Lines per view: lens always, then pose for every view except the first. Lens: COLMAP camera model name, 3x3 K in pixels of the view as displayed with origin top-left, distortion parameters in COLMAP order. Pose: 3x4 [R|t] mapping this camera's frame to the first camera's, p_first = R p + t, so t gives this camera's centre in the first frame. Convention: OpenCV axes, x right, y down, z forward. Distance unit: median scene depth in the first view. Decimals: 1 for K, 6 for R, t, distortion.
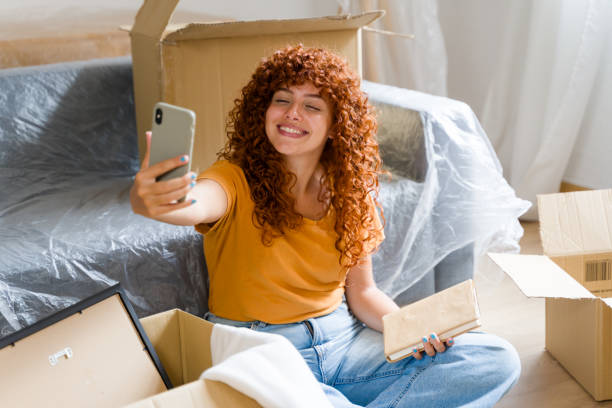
lens RADIAL K [[1157.0, 0, 302.1], [0, 1157.0, 203.7], [0, 0, 1]] dist [0.335185, 0.000000]
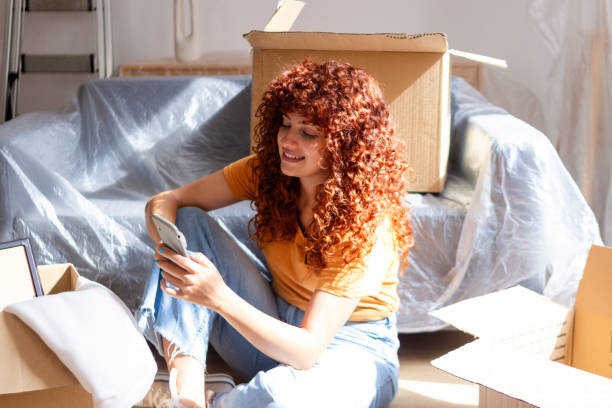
lens RADIAL K [[979.9, 0, 304.3], [0, 979.9, 203.7], [0, 0, 1]] dist [0.034499, 0.000000]
pose [[0.848270, 0.136869, -0.511571, 0.410162], [-0.164686, 0.986303, -0.009196, 0.009211], [0.503306, 0.092049, 0.859192, 0.209377]]
